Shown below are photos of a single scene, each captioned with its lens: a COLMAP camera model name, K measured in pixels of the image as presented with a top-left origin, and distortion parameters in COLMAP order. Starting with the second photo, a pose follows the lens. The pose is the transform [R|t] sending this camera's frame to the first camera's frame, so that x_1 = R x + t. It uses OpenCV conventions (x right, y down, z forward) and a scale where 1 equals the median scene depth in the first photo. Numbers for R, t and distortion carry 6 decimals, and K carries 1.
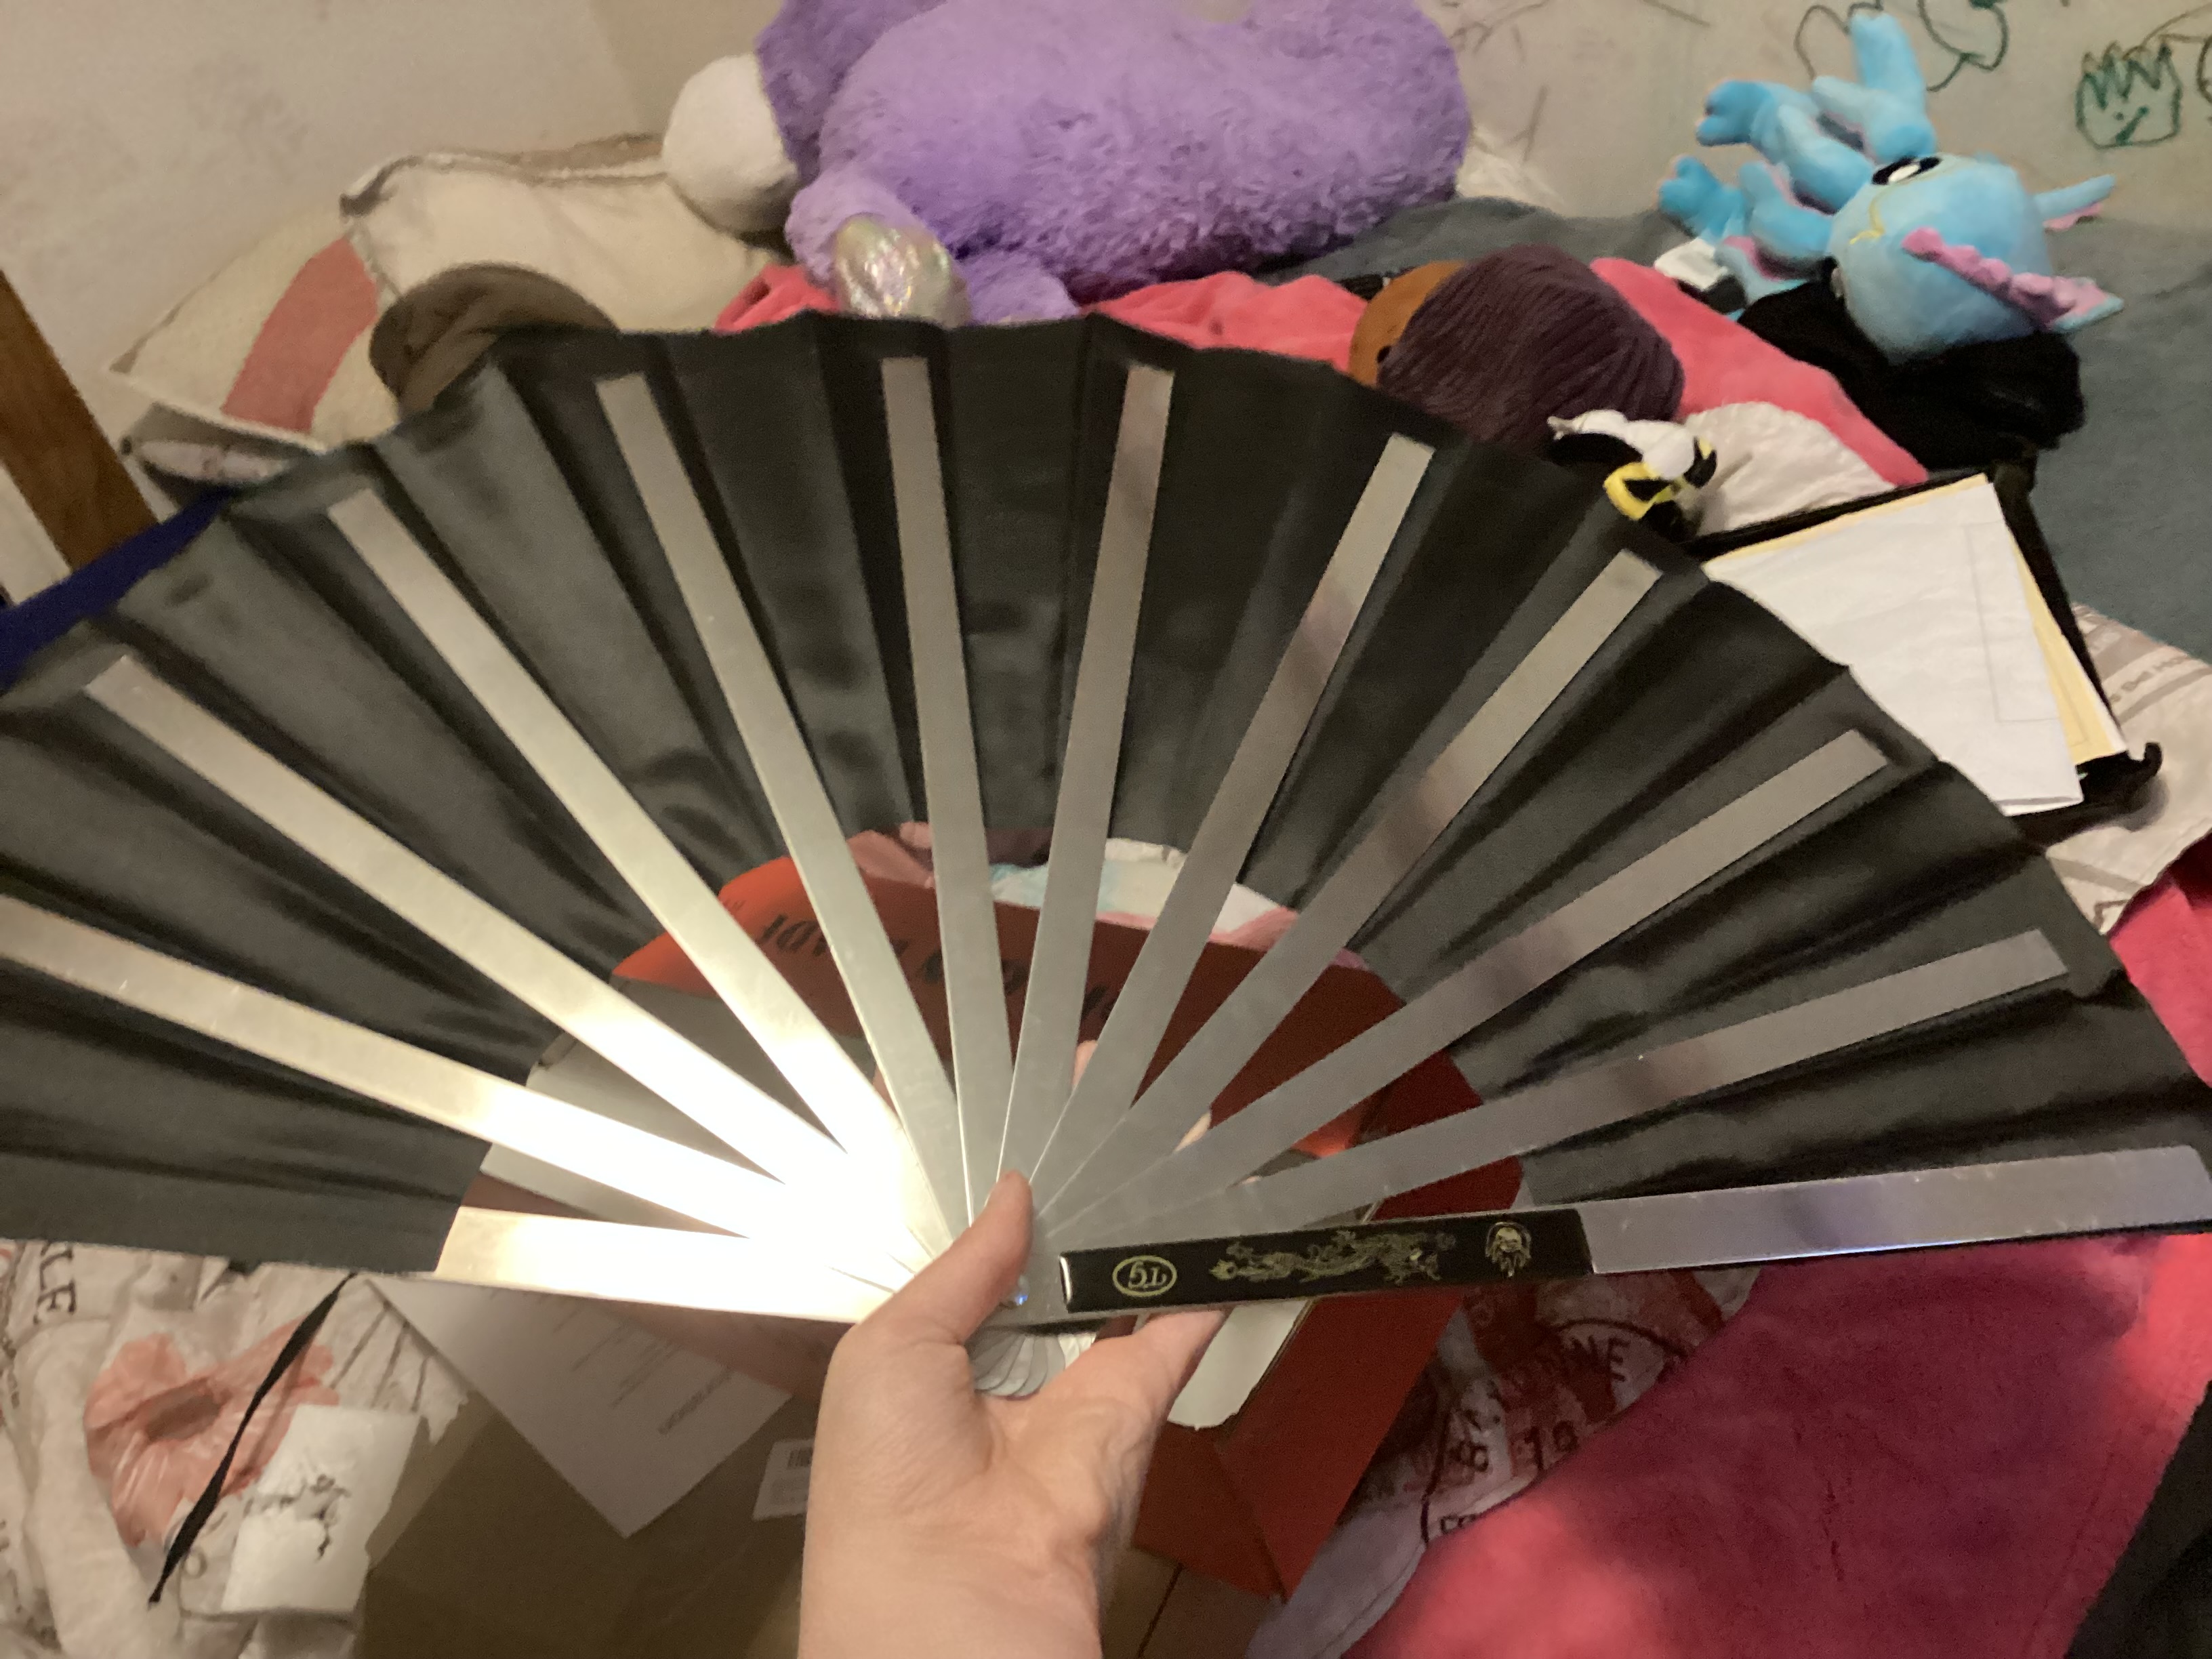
lens RADIAL K [[1993.1, 0, 1154.1], [0, 1993.1, 825.1], [0, 0, 1]] dist [0.007682, -0.055820]
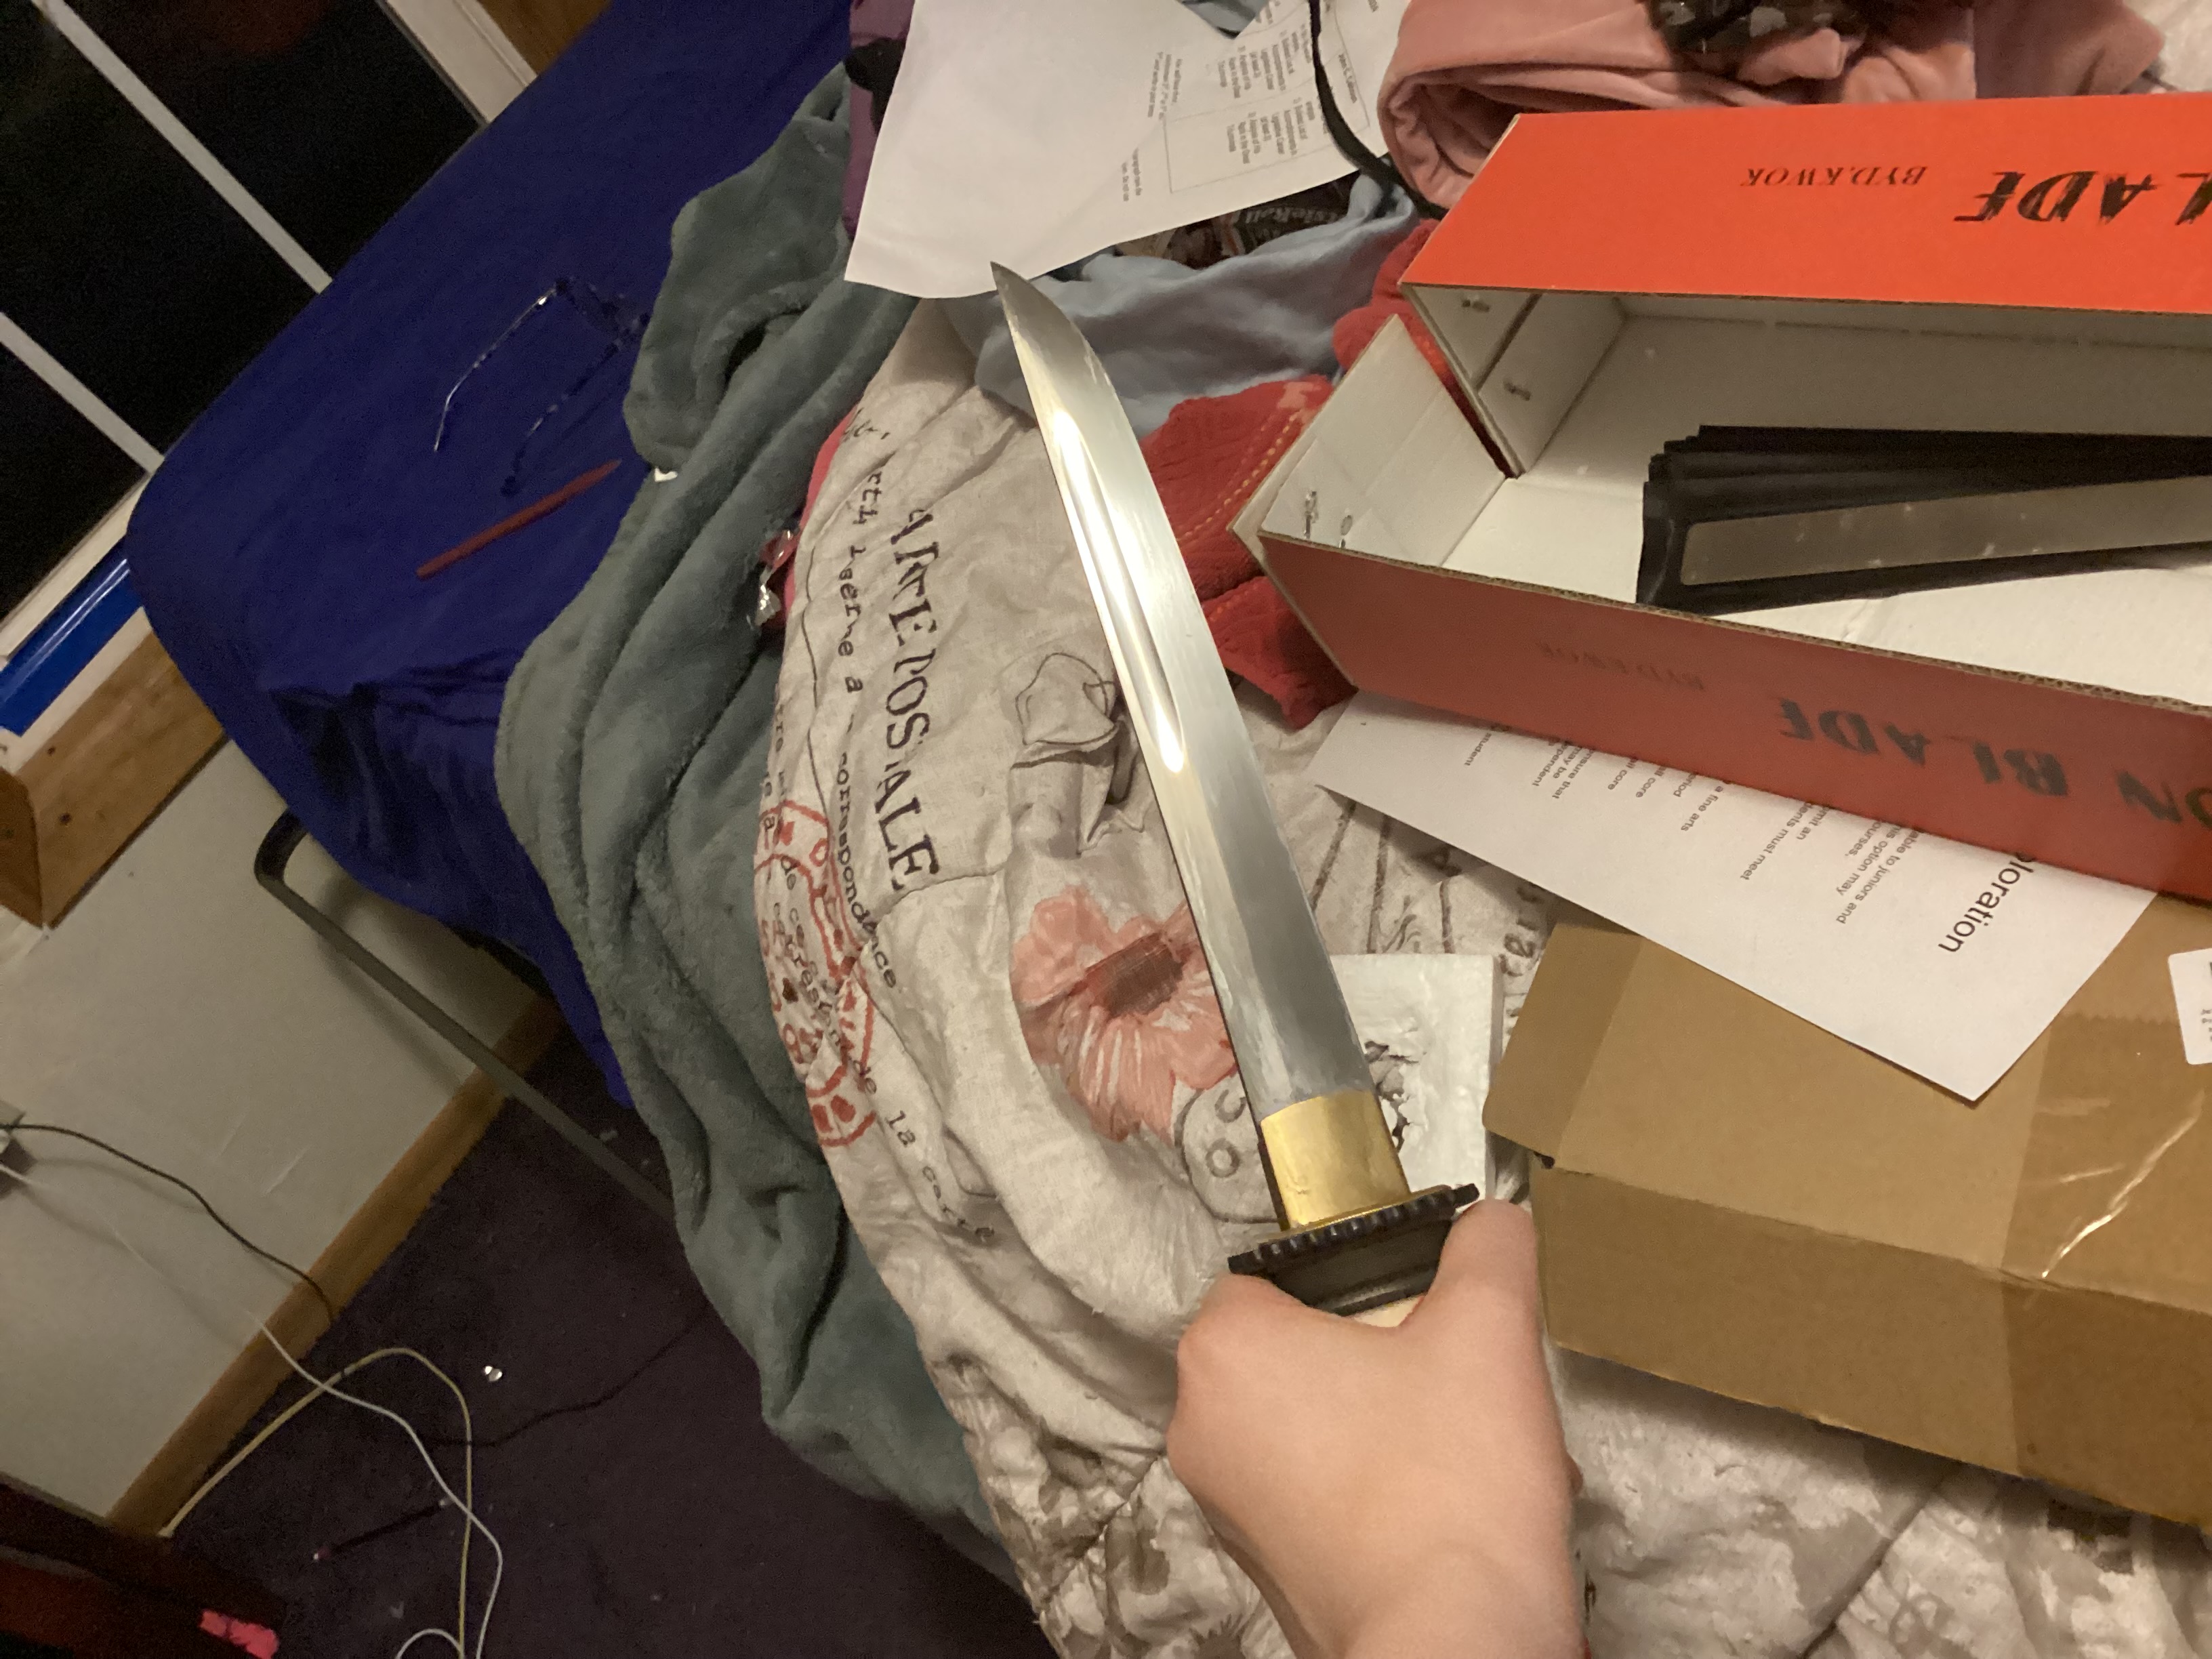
lens RADIAL K [[1981.0, 0, 1107.2], [0, 1981.0, 830.3], [0, 0, 1]] dist [0.129583, -0.264623]
pose [[0.969491, -0.100201, -0.223712, -0.281699], [0.154667, 0.958085, 0.241146, 0.038352], [0.190172, -0.268390, 0.944352, 0.227683]]
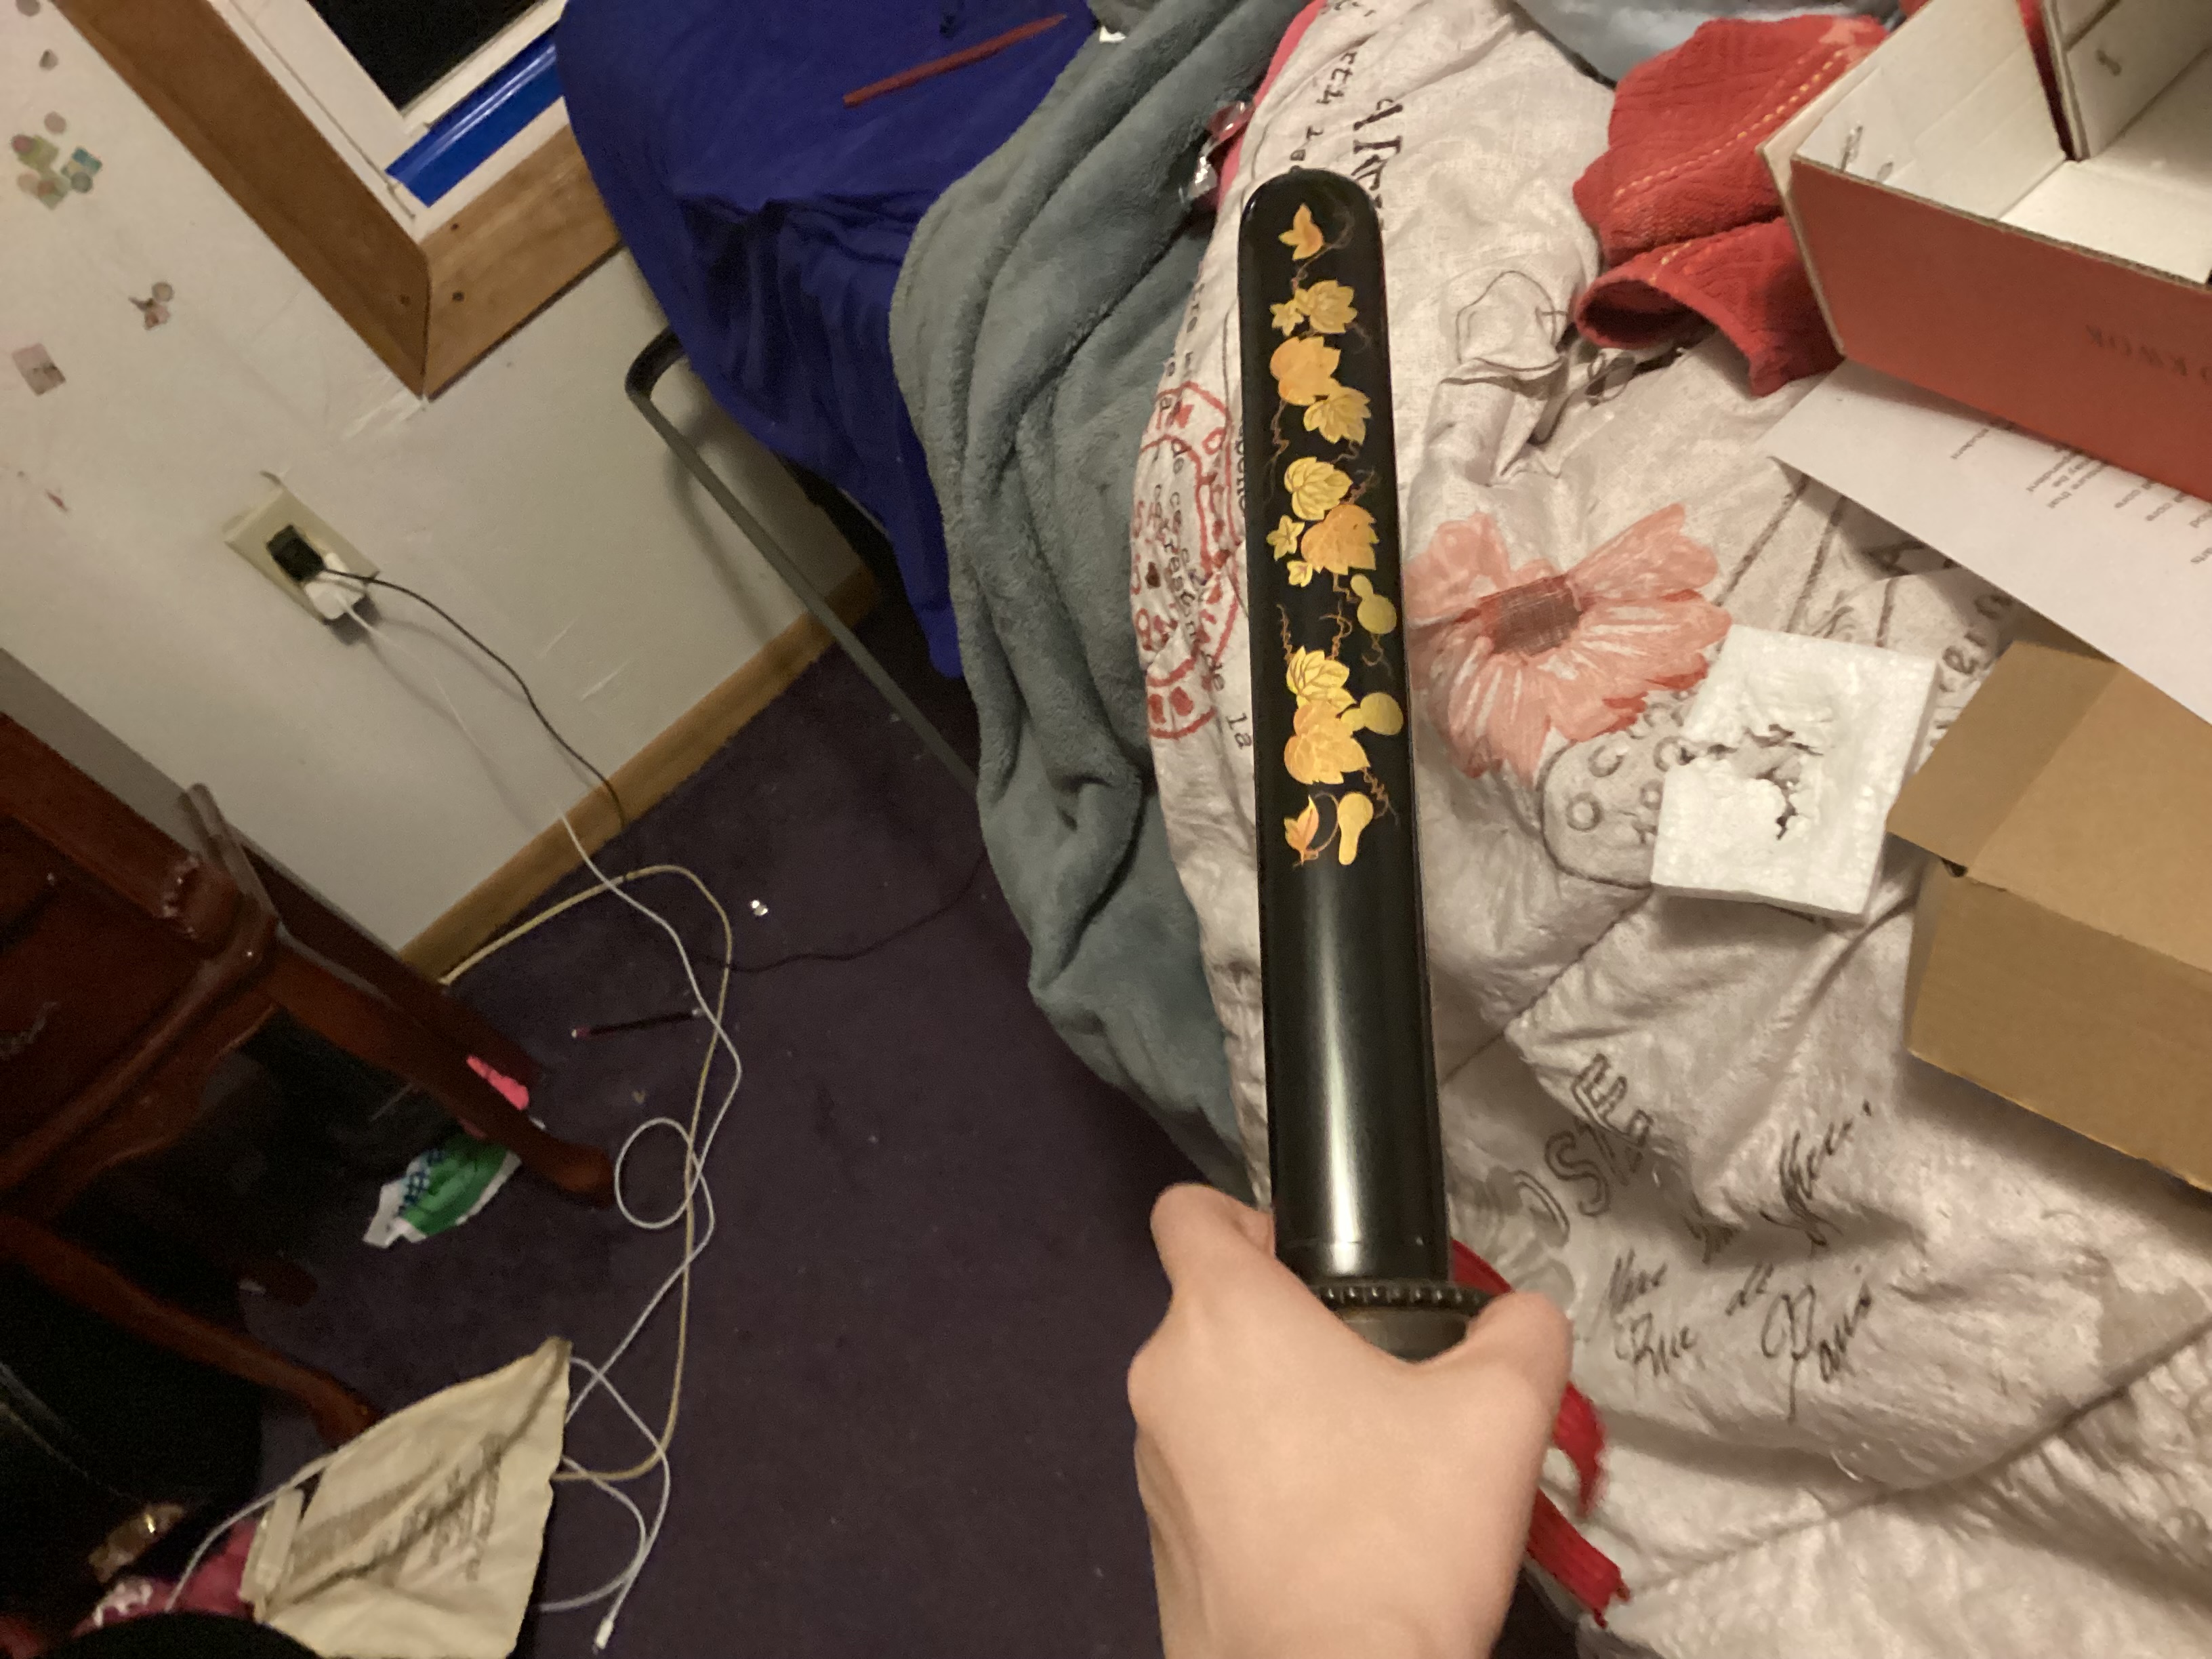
lens RADIAL K [[1981.0, 0, 1107.2], [0, 1981.0, 830.3], [0, 0, 1]] dist [0.129583, -0.264623]
pose [[0.926758, 0.149320, -0.344709, -0.323322], [-0.008955, 0.926129, 0.377101, 0.071781], [0.375553, -0.346395, 0.859634, 0.213841]]
